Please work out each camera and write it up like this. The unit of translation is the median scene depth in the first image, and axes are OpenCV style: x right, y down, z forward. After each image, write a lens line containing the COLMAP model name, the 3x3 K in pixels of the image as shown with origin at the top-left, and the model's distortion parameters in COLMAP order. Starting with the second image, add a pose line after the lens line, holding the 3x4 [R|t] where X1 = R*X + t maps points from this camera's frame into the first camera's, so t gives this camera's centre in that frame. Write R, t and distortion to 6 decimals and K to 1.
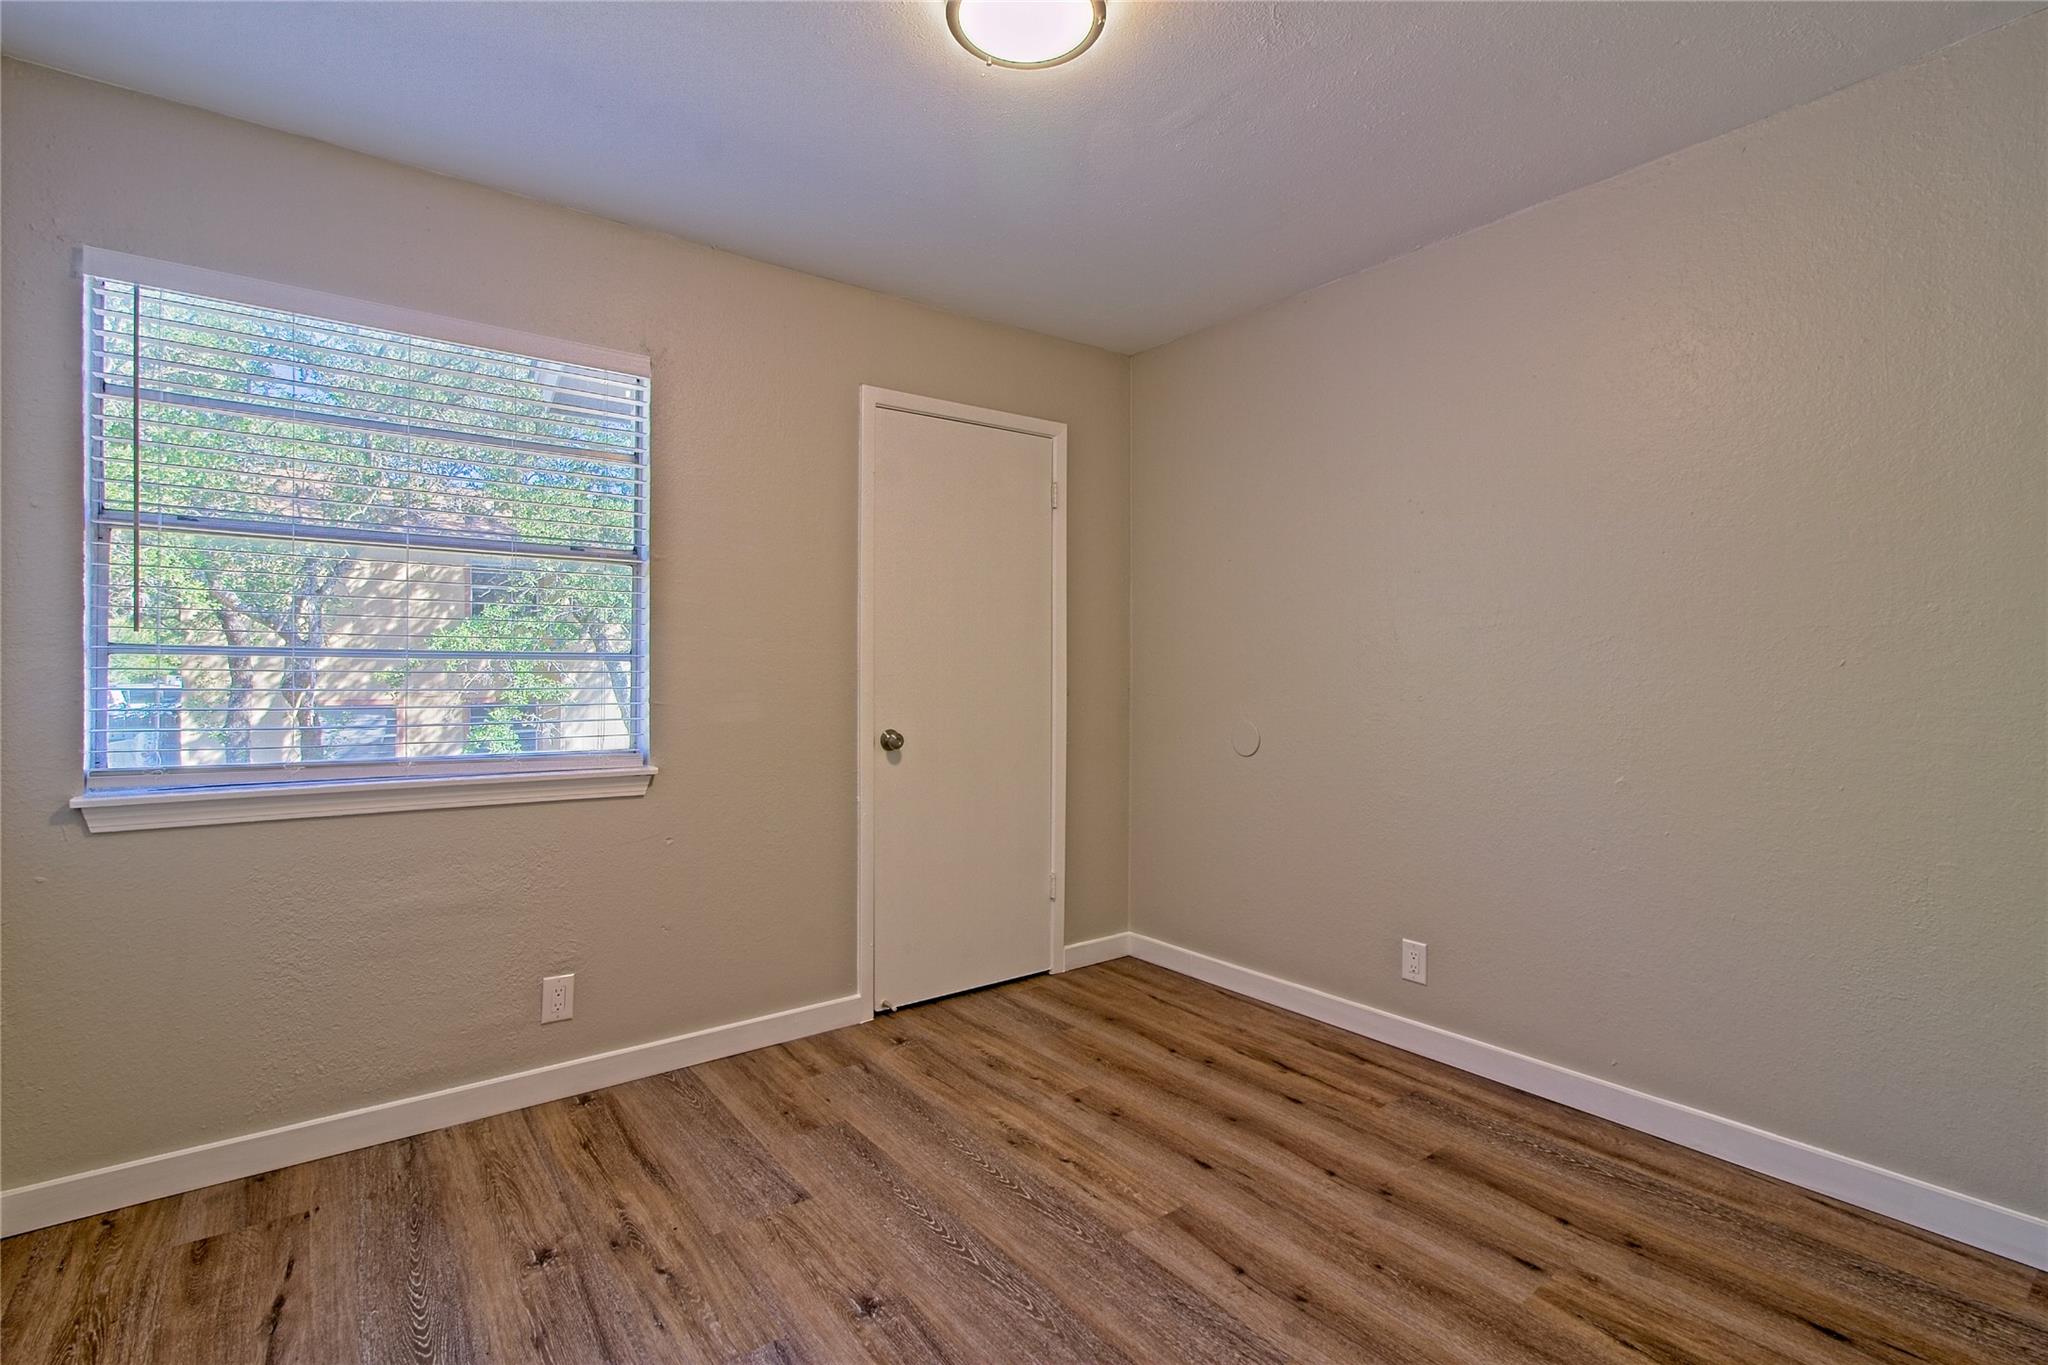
lens RADIAL K [[943.1, 0, 1024.1], [0, 943.1, 637.2], [0, 0, 1]] dist [-0.001742, -0.001051]
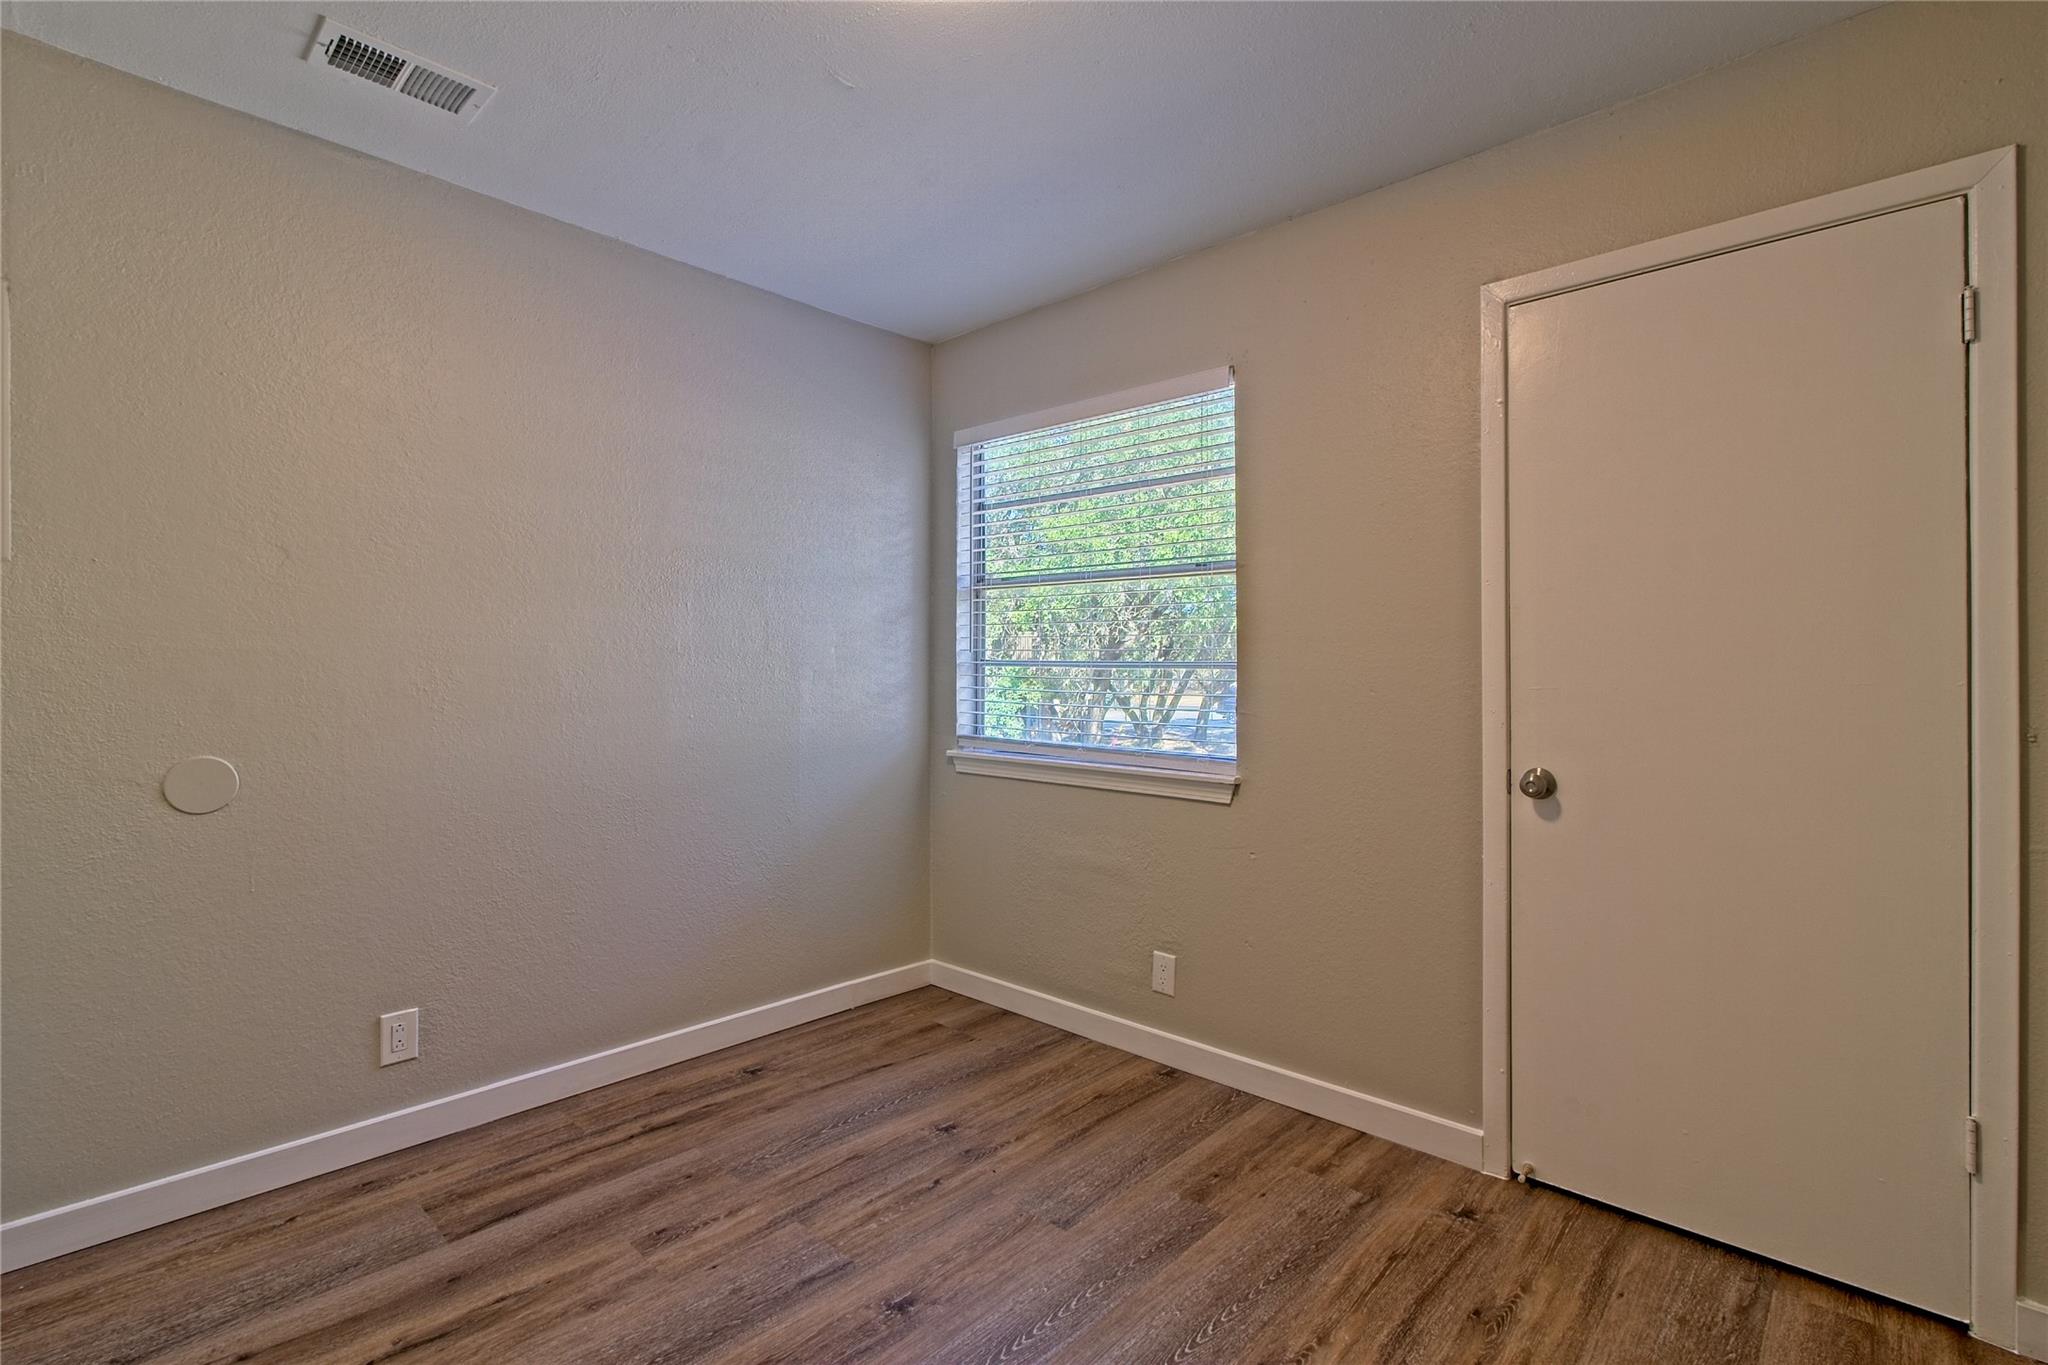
lens RADIAL K [[943.8, 0, 1021.3], [0, 943.8, 669.7], [0, 0, 1]] dist [-0.016834, 0.009005]
pose [[0.170839, 0.000968, -0.985299, 0.579766], [0.026412, 0.999636, 0.005561, 0.012012], [0.984945, -0.026974, 0.170751, 0.656200]]
